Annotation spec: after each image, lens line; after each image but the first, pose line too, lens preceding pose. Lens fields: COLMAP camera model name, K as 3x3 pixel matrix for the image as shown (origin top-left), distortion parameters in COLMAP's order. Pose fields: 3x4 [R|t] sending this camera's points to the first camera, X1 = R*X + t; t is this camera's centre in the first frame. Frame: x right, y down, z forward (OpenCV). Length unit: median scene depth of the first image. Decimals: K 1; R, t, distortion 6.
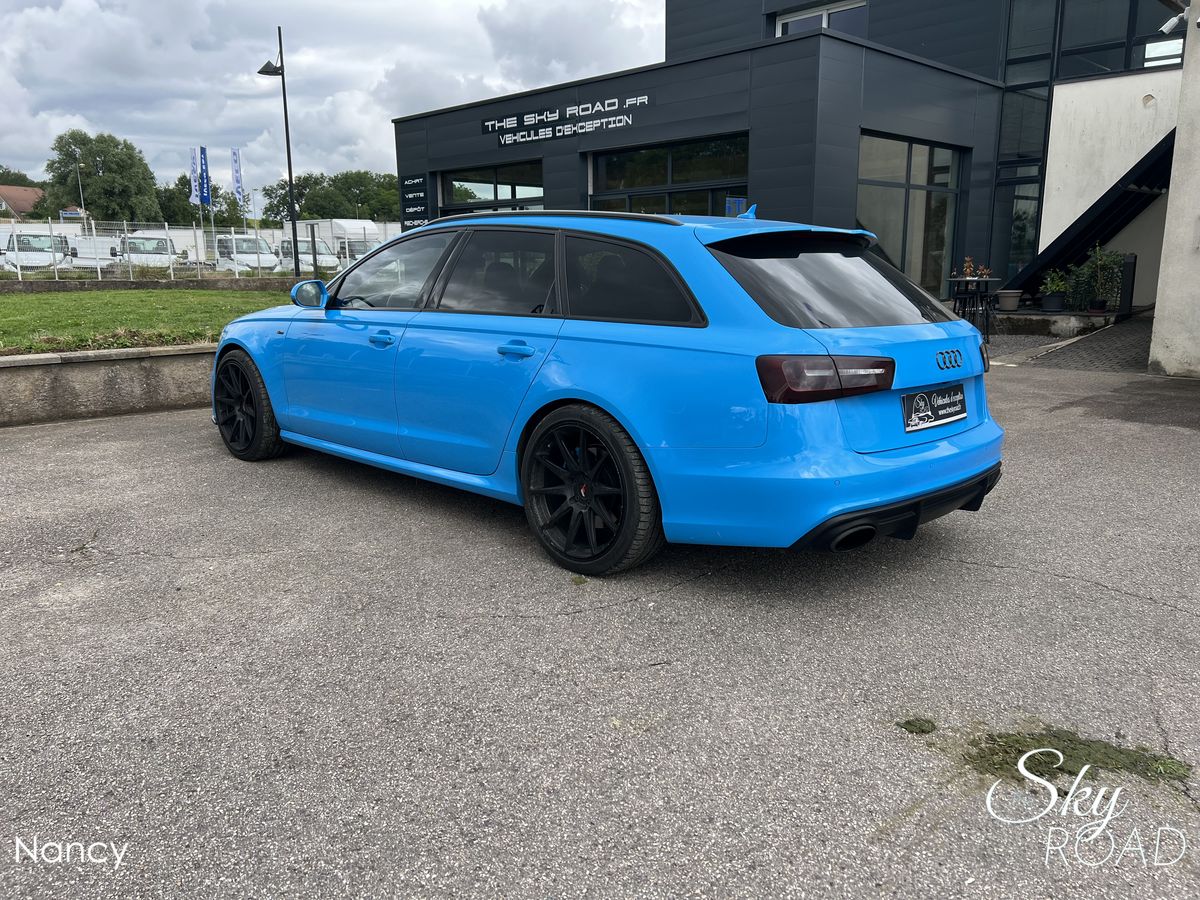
lens RADIAL K [[919.8, 0, 604.2], [0, 919.8, 454.5], [0, 0, 1]] dist [0.043426, -0.045361]
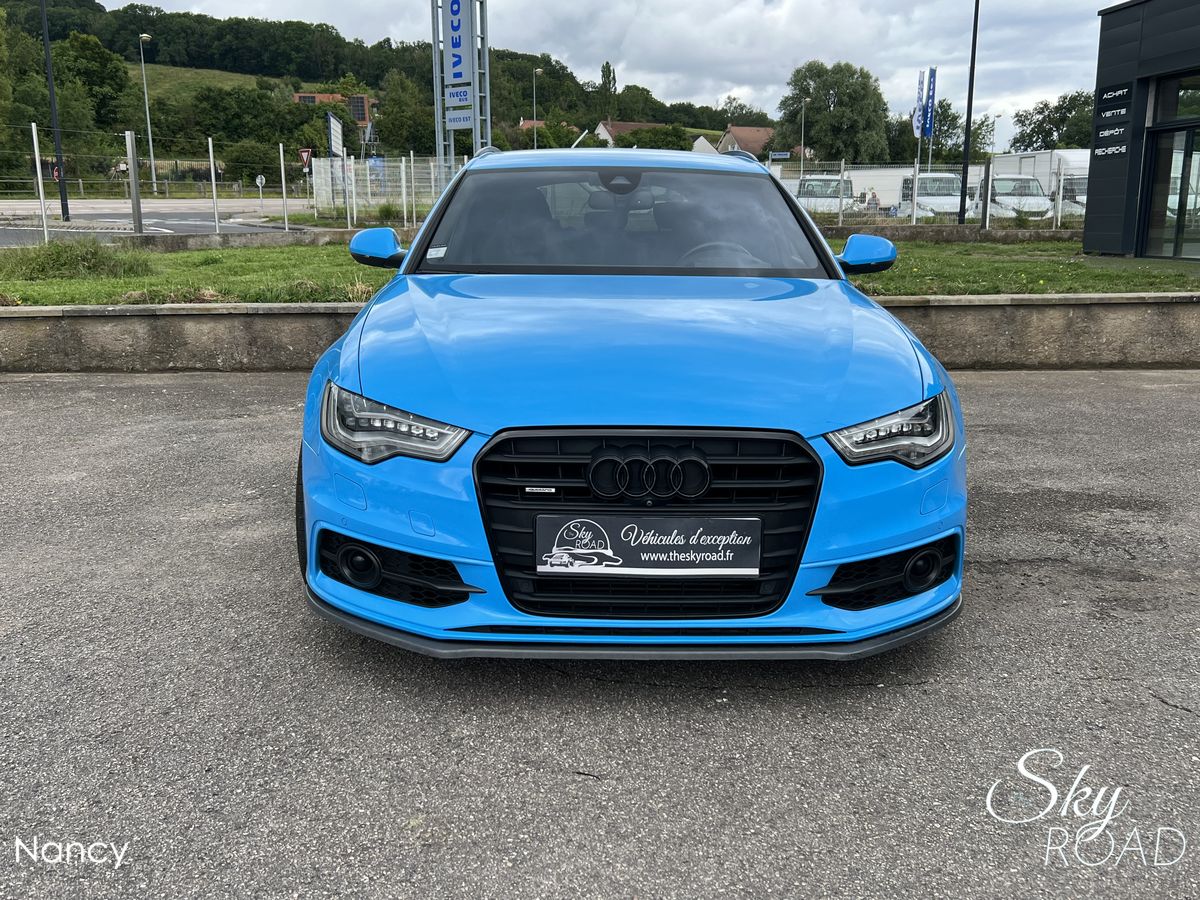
lens RADIAL K [[1146.0, 0, 594.4], [0, 1146.0, 448.6], [0, 0, 1]] dist [0.030493, -0.002226]
pose [[0.768404, 0.132282, -0.626144, 0.121287], [-0.130894, 0.990206, 0.048562, -0.012701], [0.626436, 0.044643, 0.778194, 0.064653]]
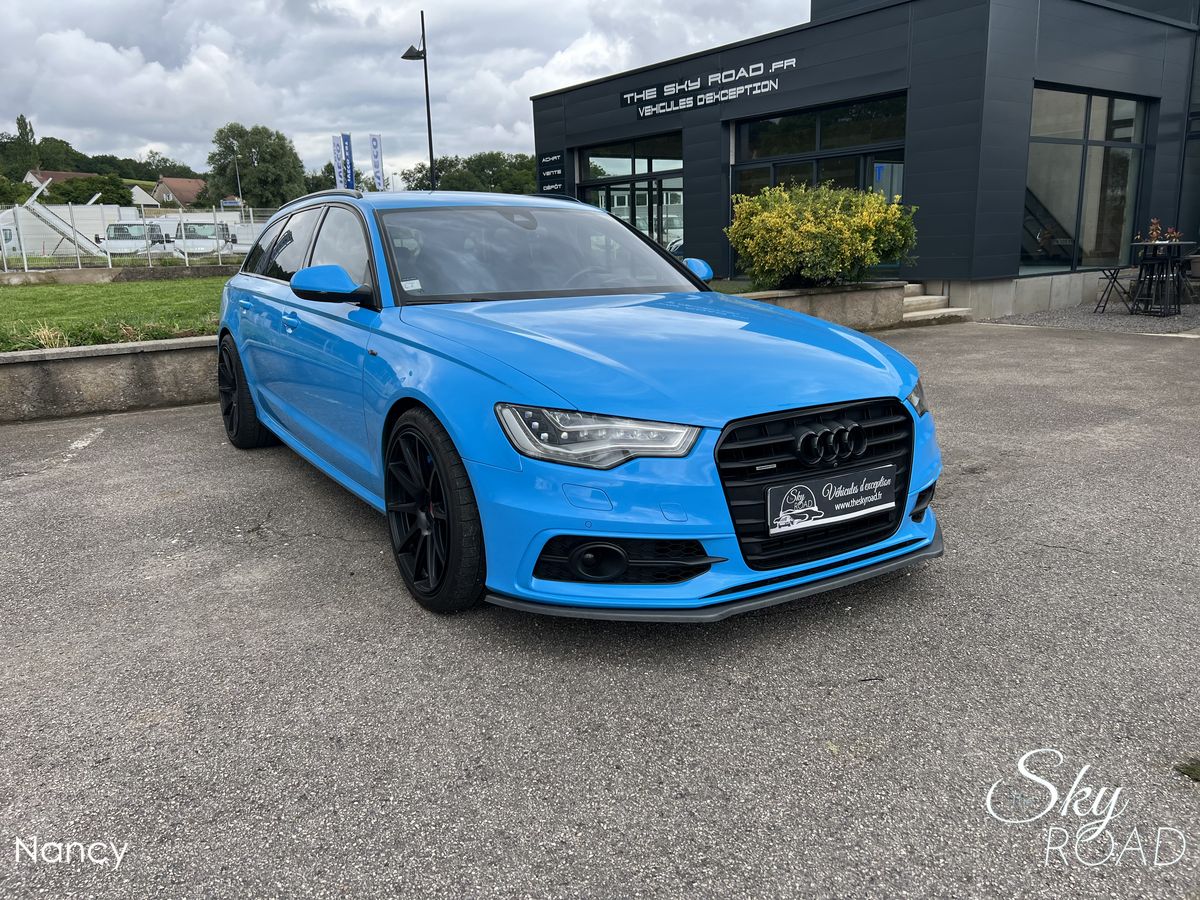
lens RADIAL K [[919.4, 0, 597.0], [0, 919.4, 452.5], [0, 0, 1]] dist [0.036063, -0.038538]
pose [[0.989737, 0.009355, -0.142595, -0.015475], [-0.006018, 0.999698, 0.023811, -0.002433], [0.142775, -0.022709, 0.989495, 0.016606]]
